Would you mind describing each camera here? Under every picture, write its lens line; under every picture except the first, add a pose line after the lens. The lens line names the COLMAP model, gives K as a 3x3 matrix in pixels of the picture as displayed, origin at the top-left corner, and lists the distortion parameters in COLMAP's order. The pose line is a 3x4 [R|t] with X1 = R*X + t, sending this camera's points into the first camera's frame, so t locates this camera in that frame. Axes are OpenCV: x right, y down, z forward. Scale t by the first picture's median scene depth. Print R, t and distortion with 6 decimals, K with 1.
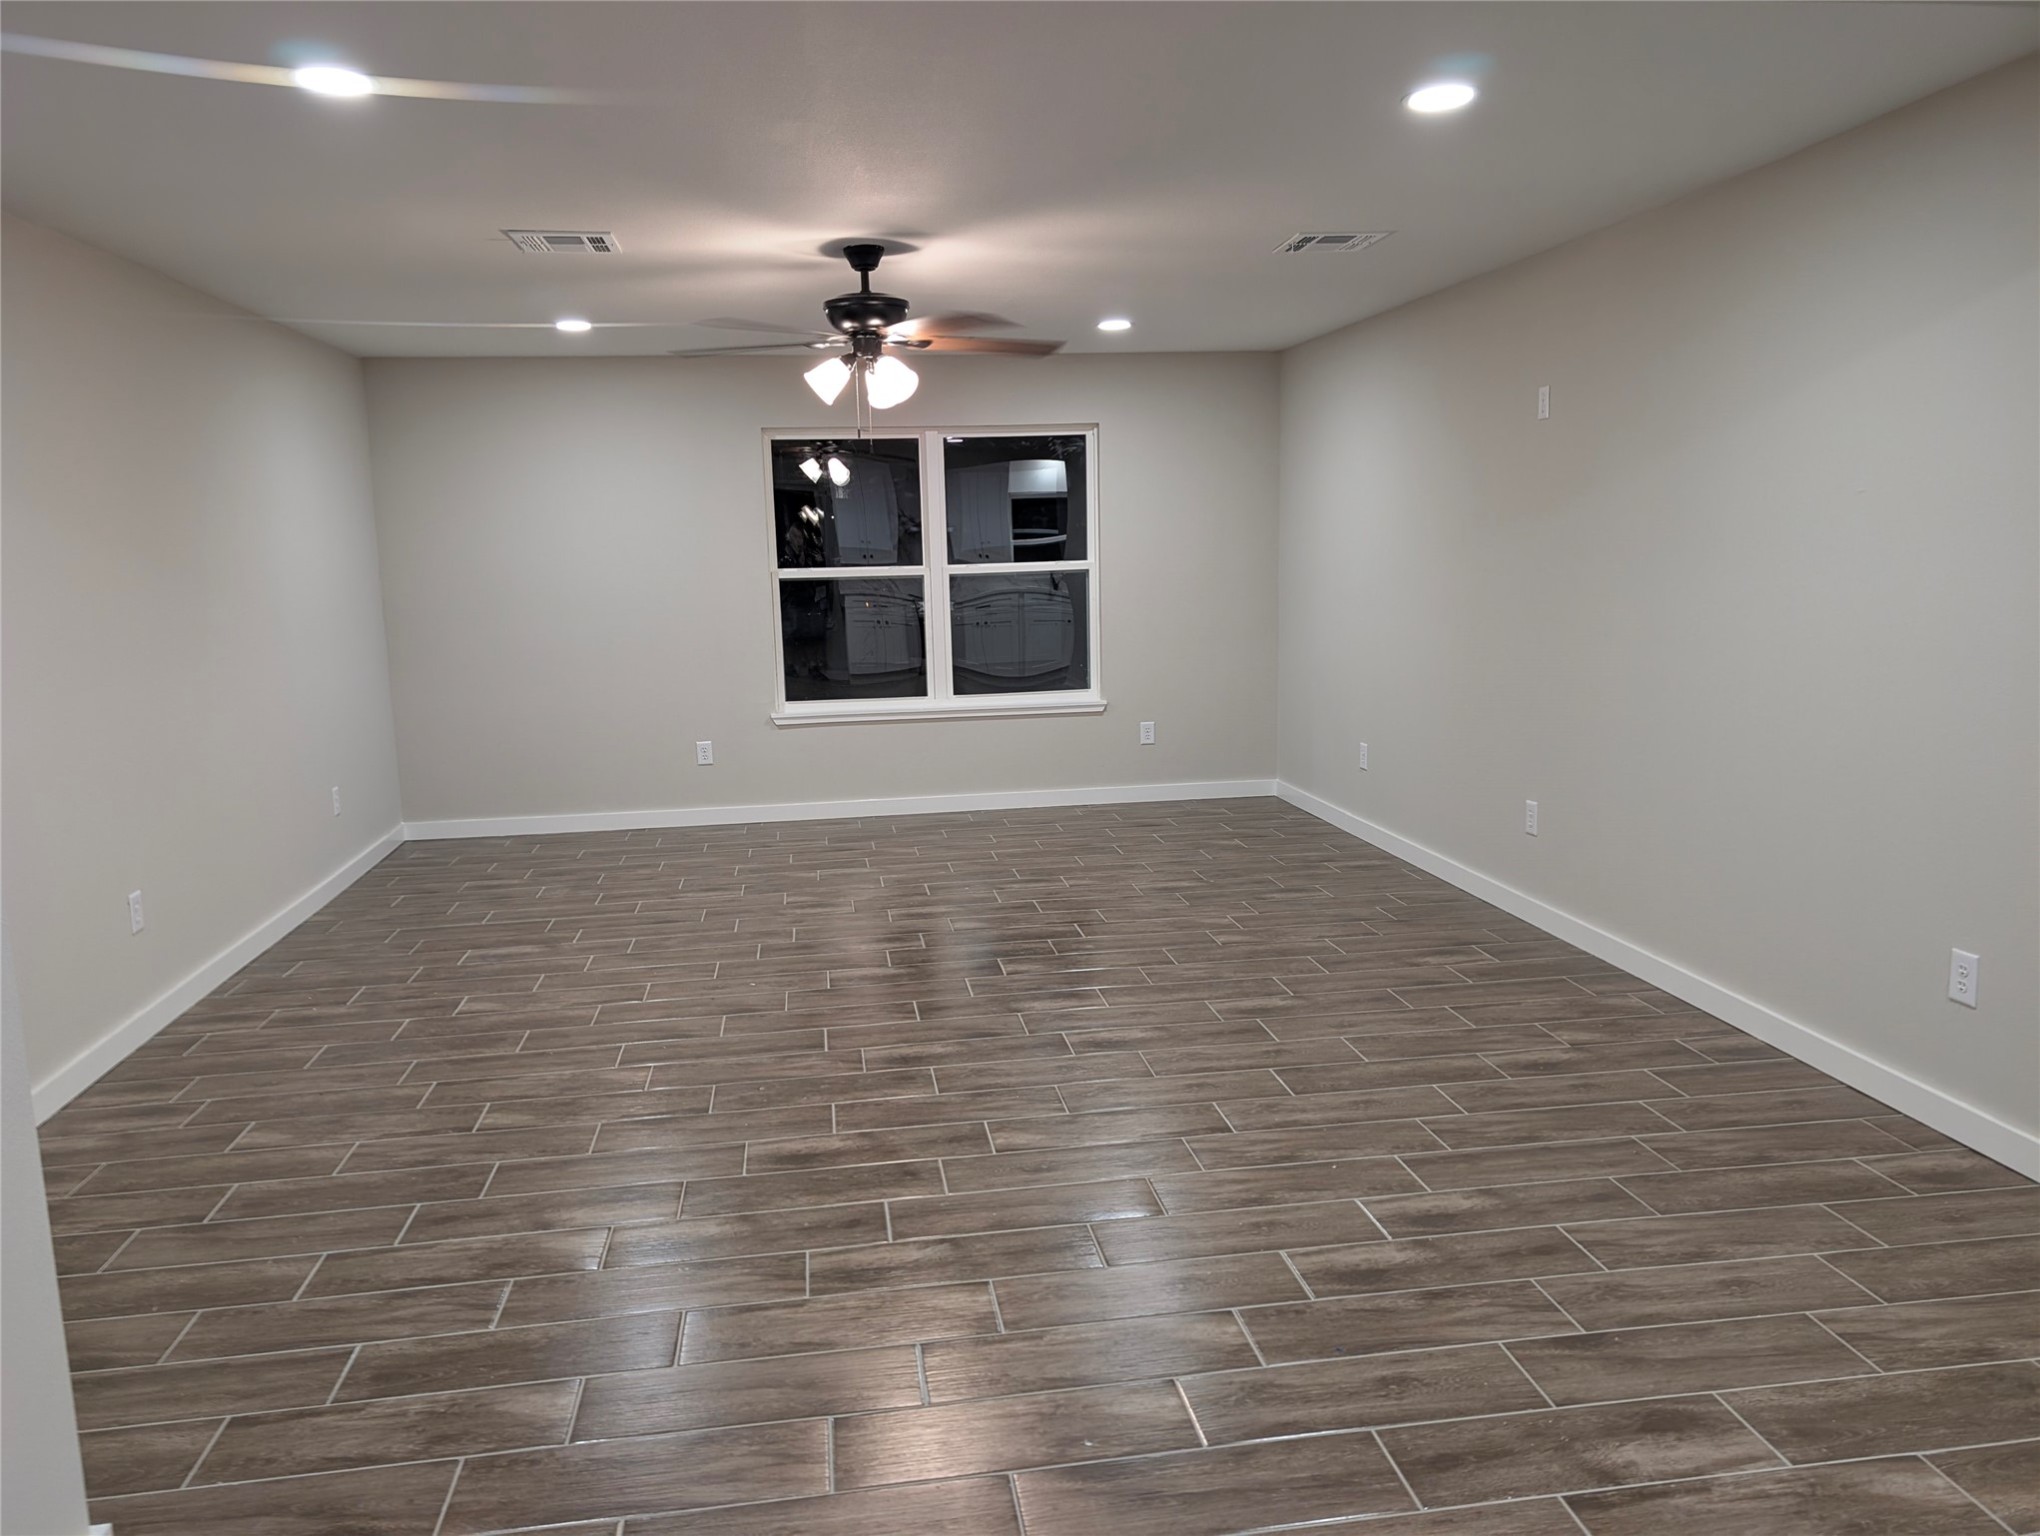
lens RADIAL K [[1466.1, 0, 1019.8], [0, 1466.1, 767.8], [0, 0, 1]] dist [0.013190, -0.000306]
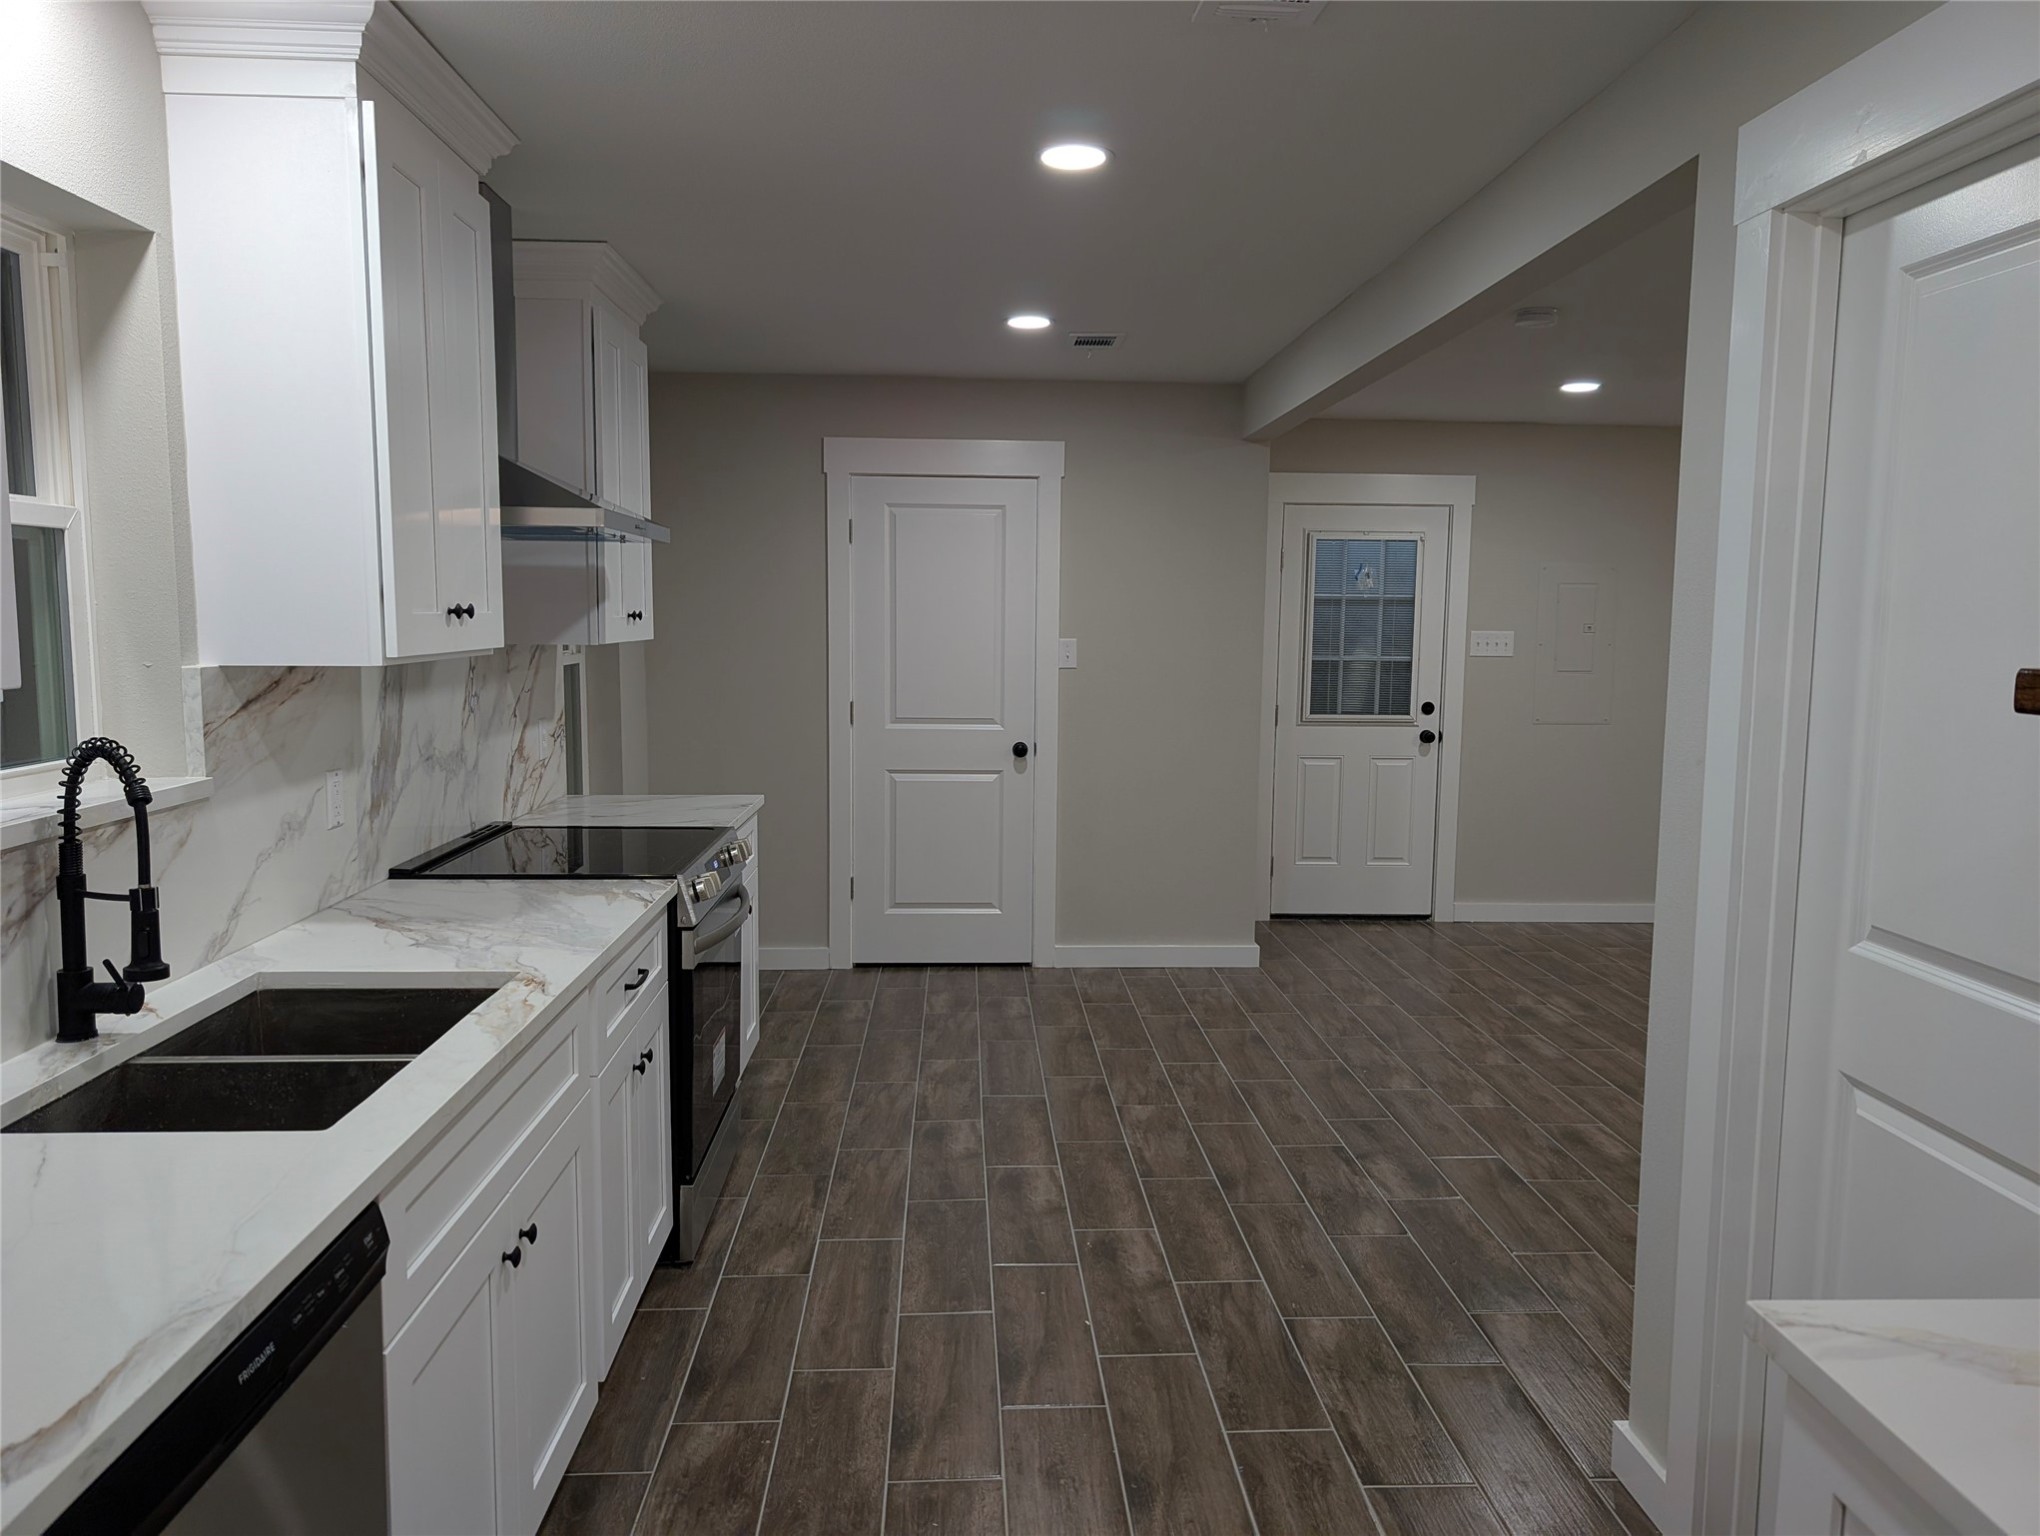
lens RADIAL K [[1466.1, 0, 1028.8], [0, 1466.1, 771.9], [0, 0, 1]] dist [0.013190, -0.000306]
pose [[-0.091453, 0.129461, -0.987358, 1.959128], [-0.164897, 0.975856, 0.143226, -0.150583], [0.982062, 0.175911, -0.067898, 0.587132]]
